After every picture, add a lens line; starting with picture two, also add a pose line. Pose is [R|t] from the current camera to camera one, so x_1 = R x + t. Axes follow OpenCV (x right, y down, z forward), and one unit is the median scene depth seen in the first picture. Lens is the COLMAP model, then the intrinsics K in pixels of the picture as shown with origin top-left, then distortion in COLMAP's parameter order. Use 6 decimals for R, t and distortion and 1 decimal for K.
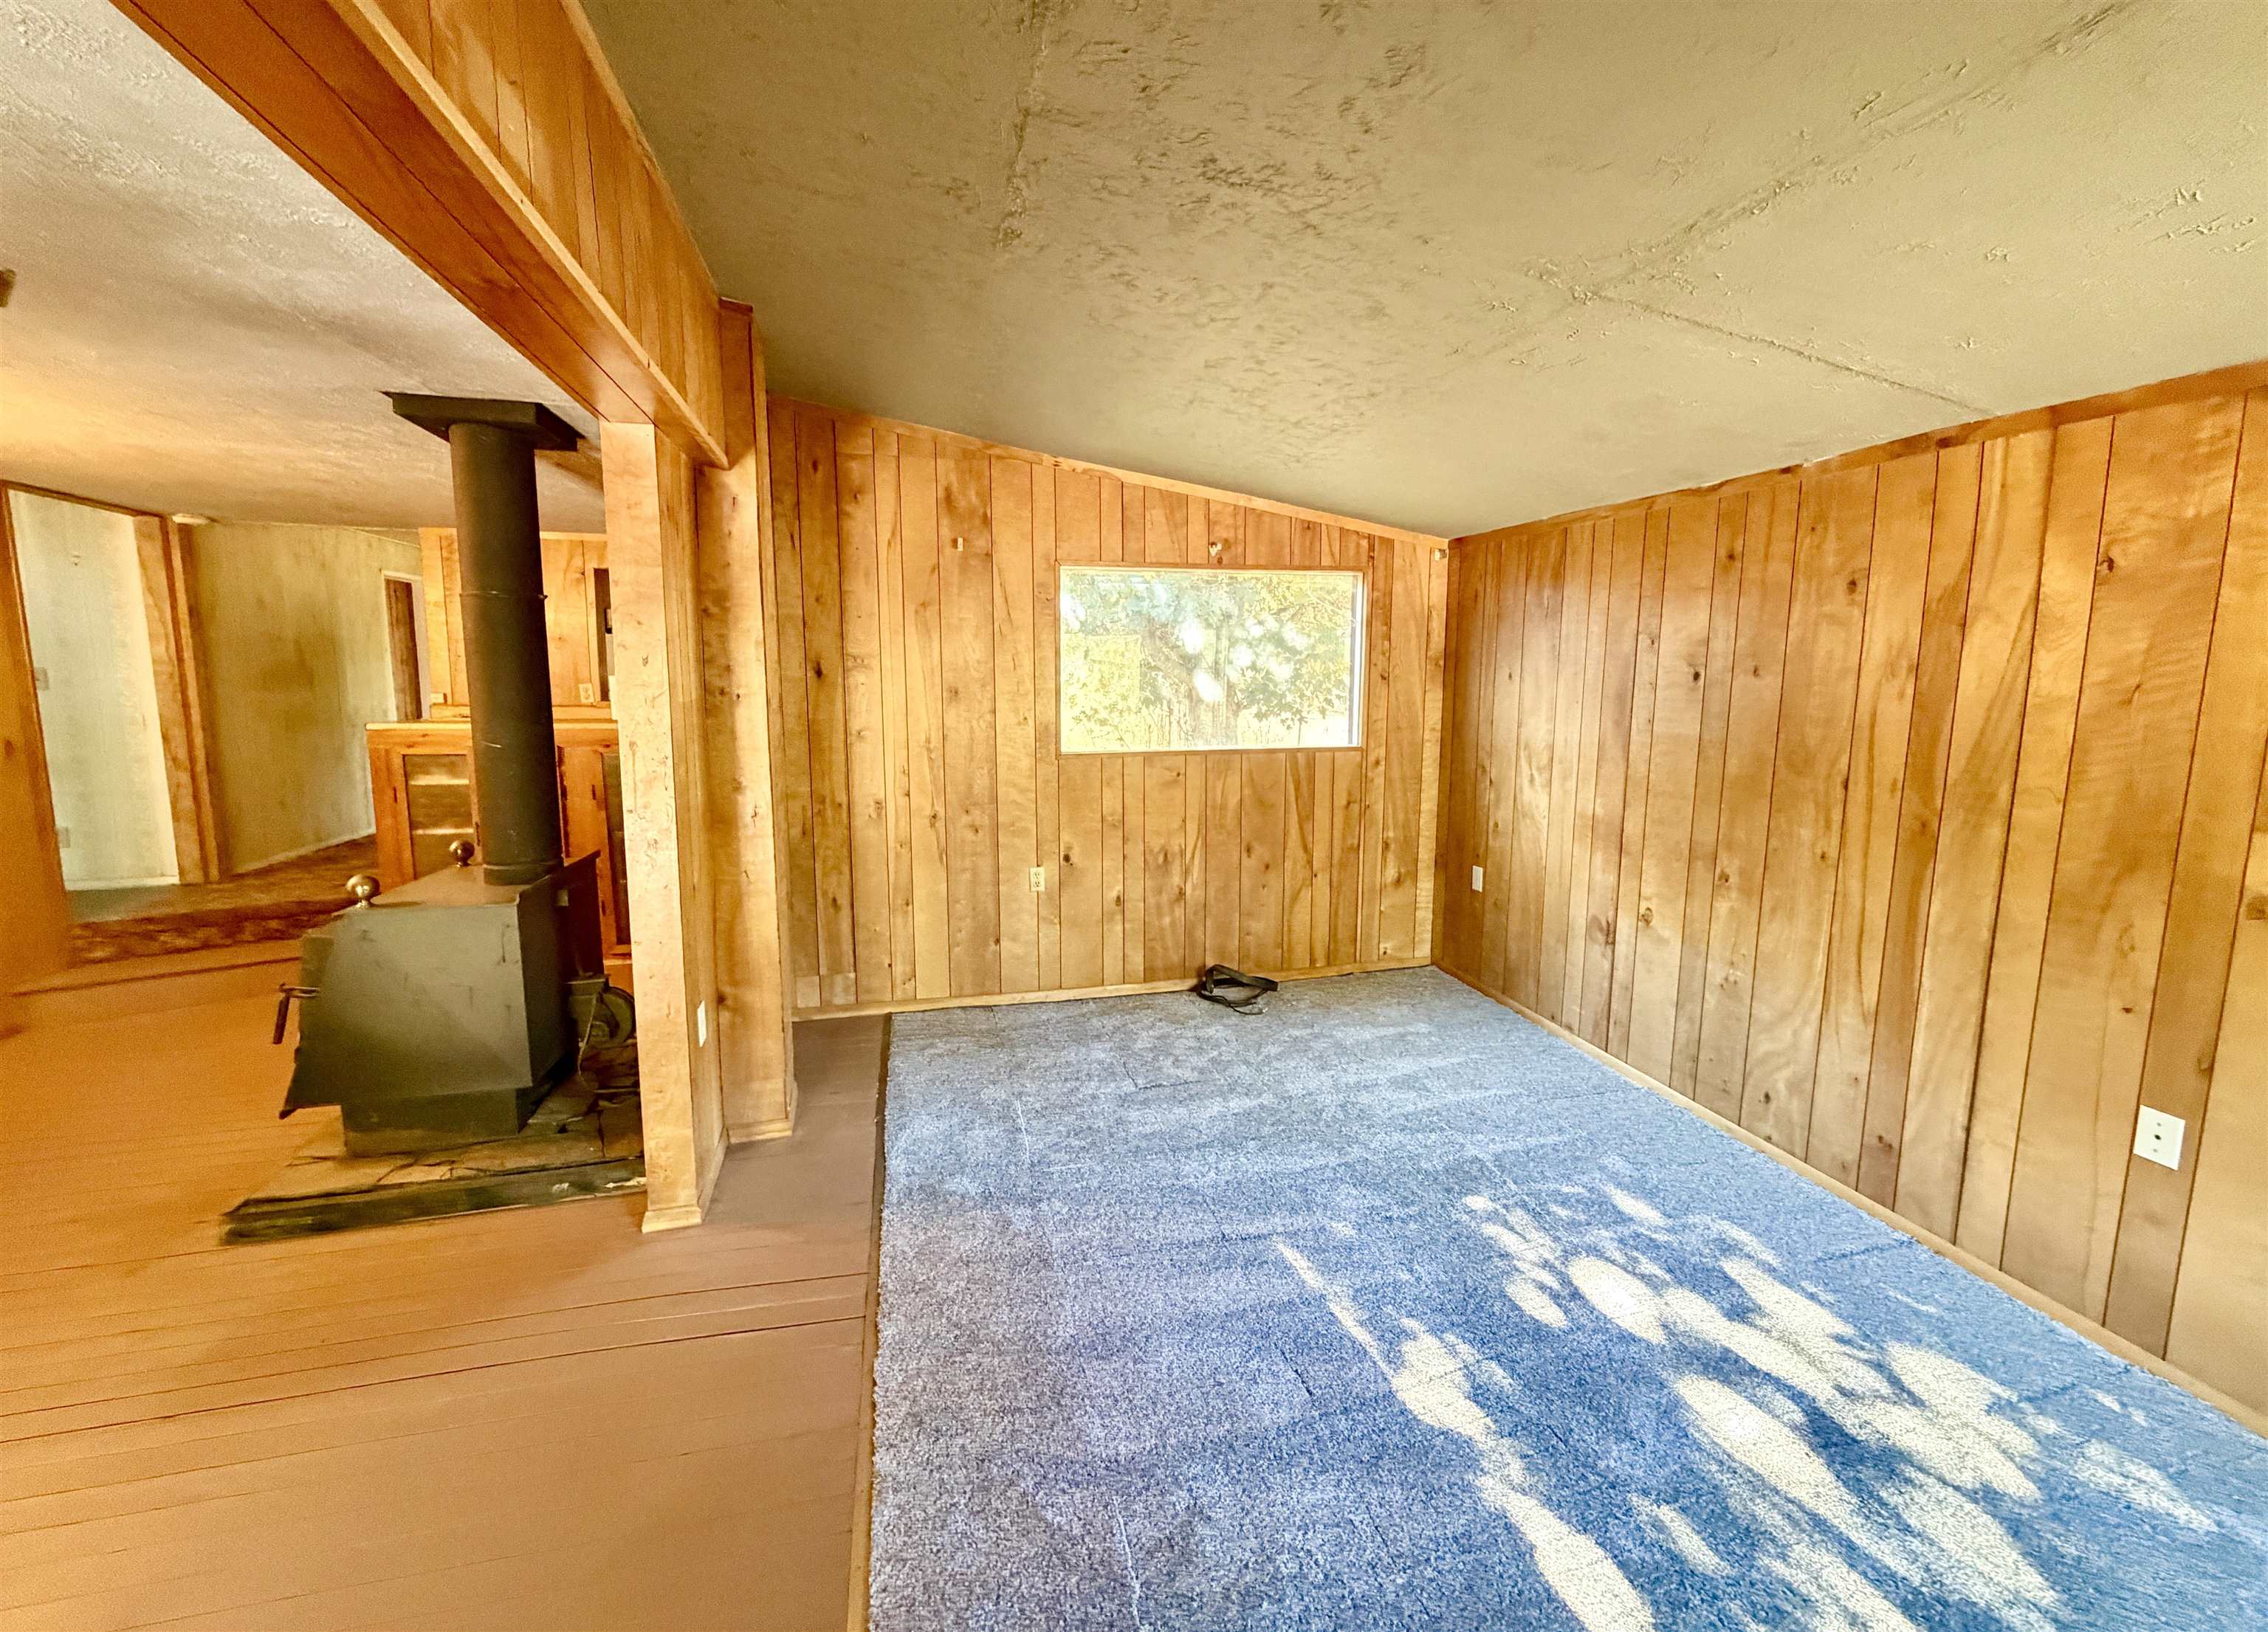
lens RADIAL K [[900.9, 0, 1135.5], [0, 900.9, 805.0], [0, 0, 1]] dist [-0.000213, 0.000148]
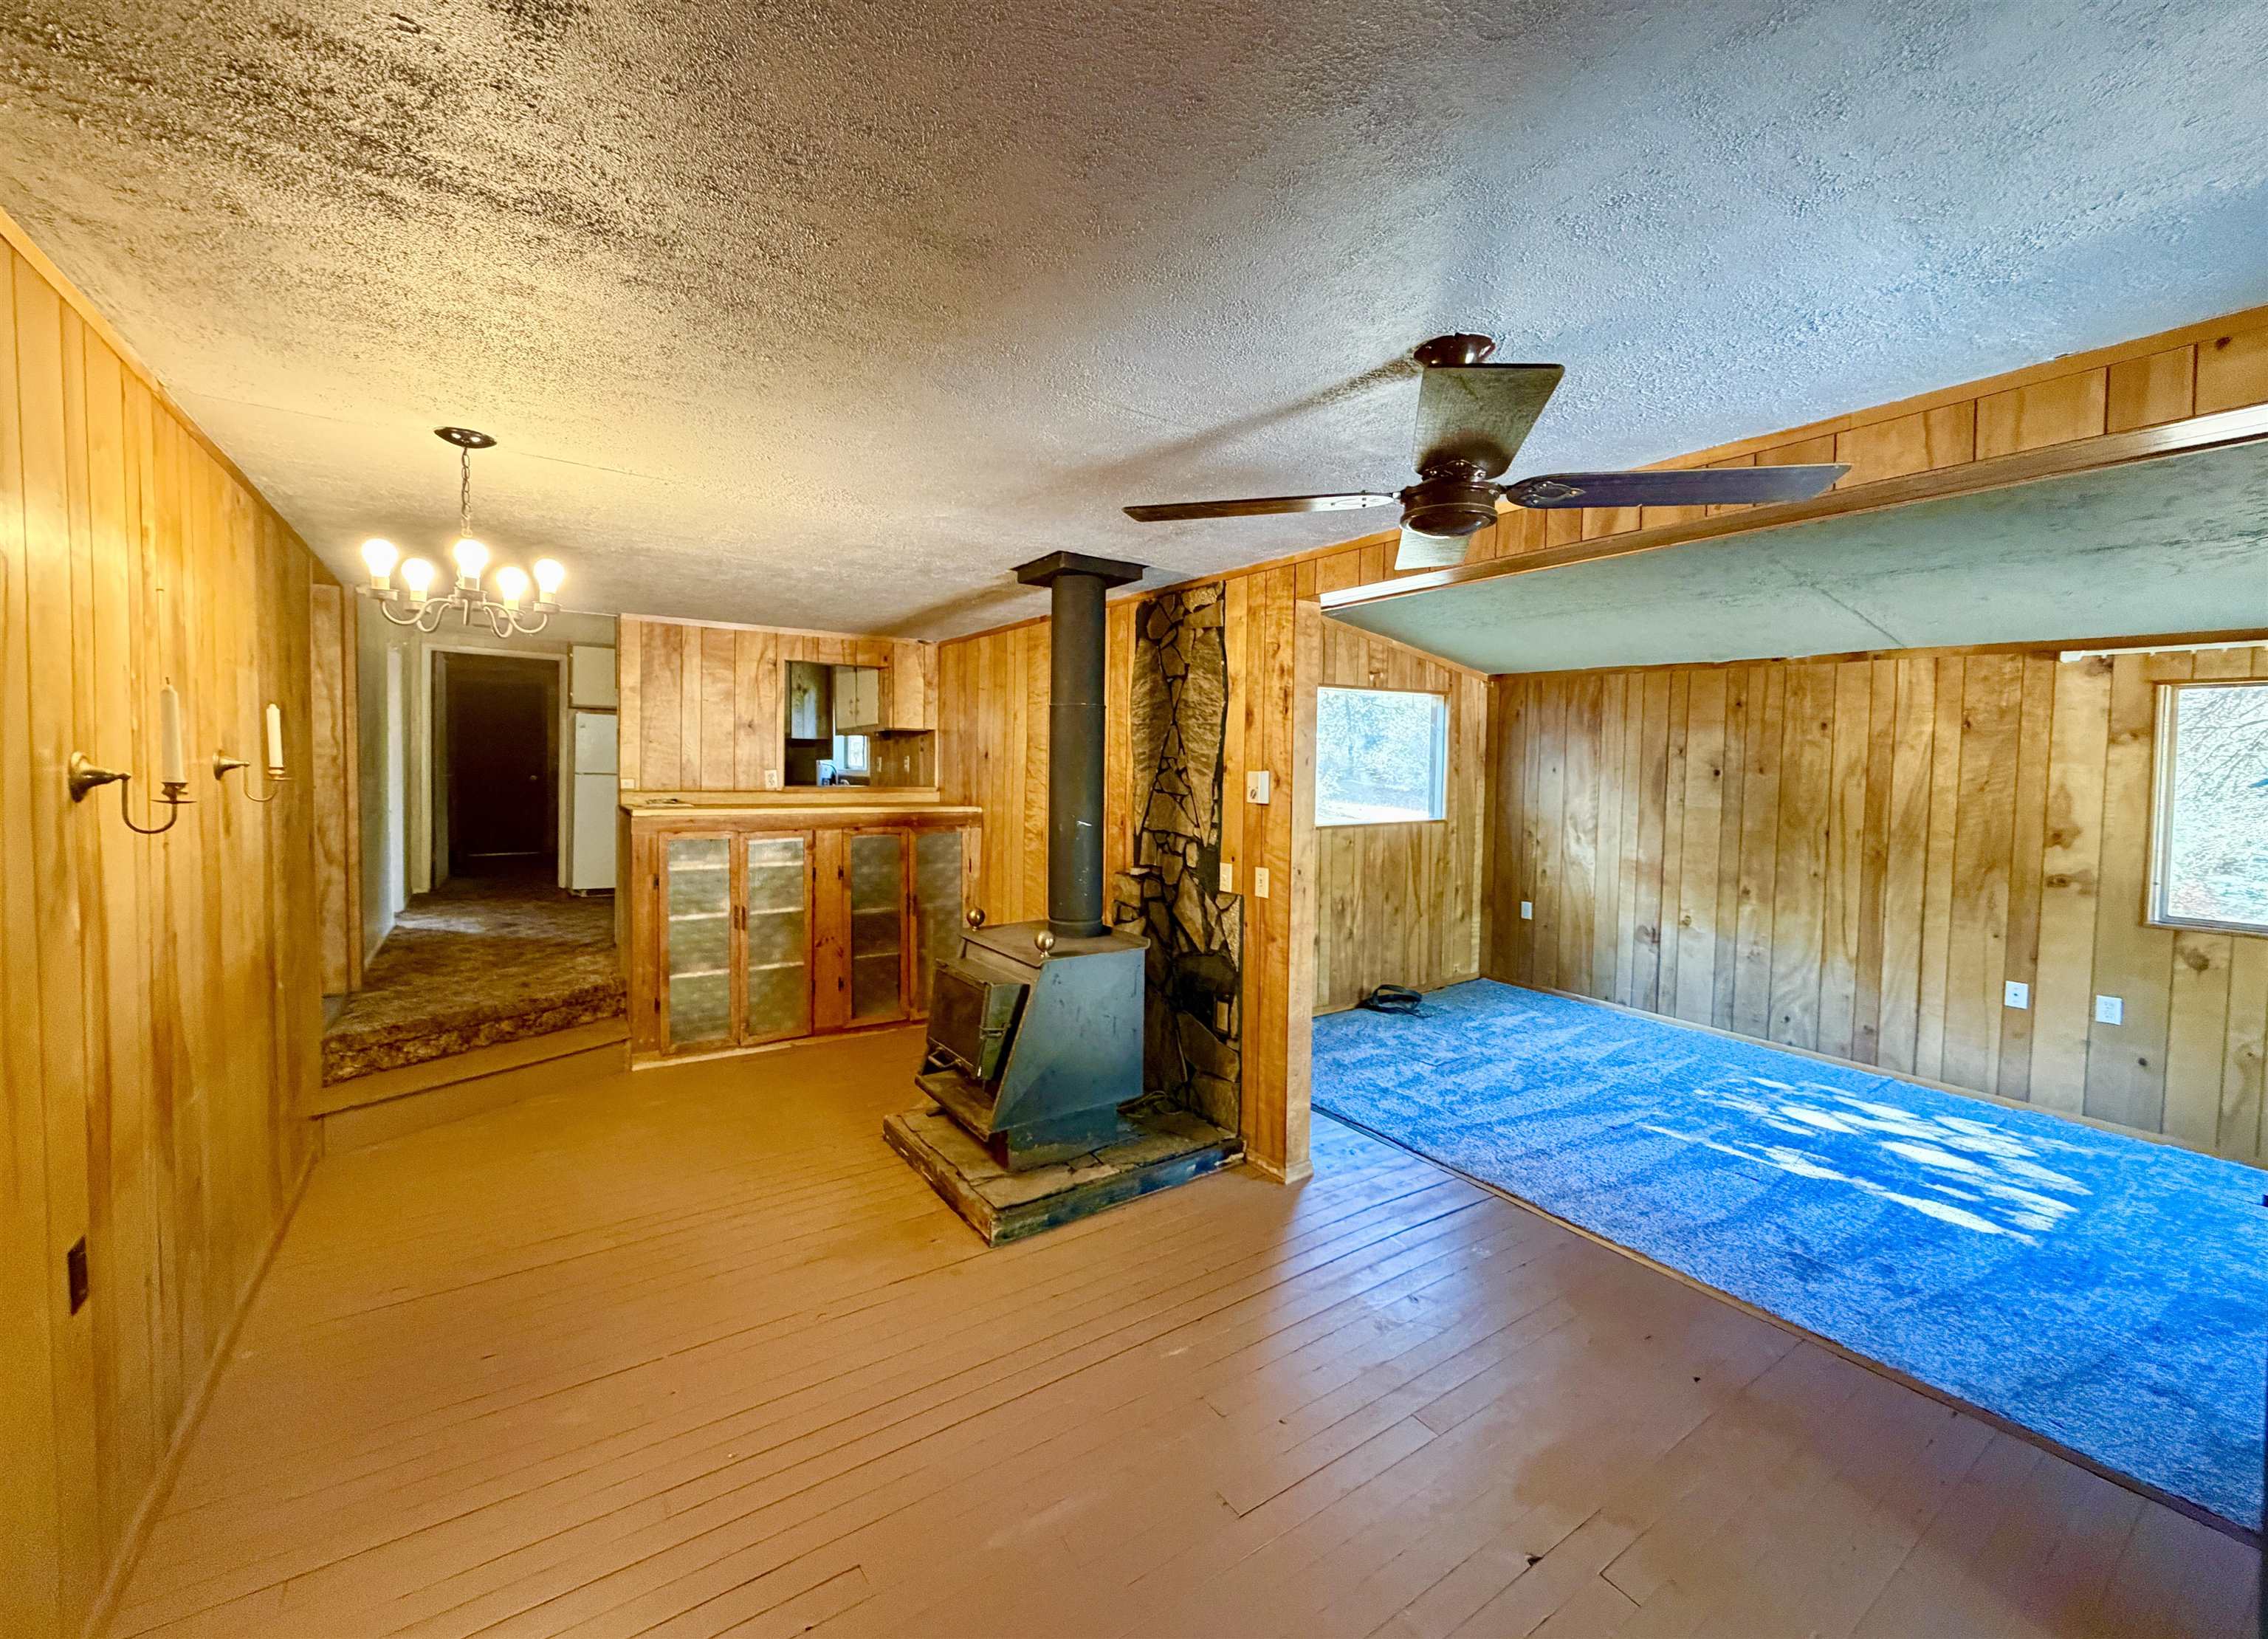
lens RADIAL K [[903.4, 0, 1134.0], [0, 903.4, 819.5], [0, 0, 1]] dist [-0.001069, -0.000079]
pose [[0.933760, -0.013807, 0.357633, -1.035210], [0.040092, 0.997001, -0.066188, 0.011478], [-0.355647, 0.076141, 0.931514, -0.178140]]
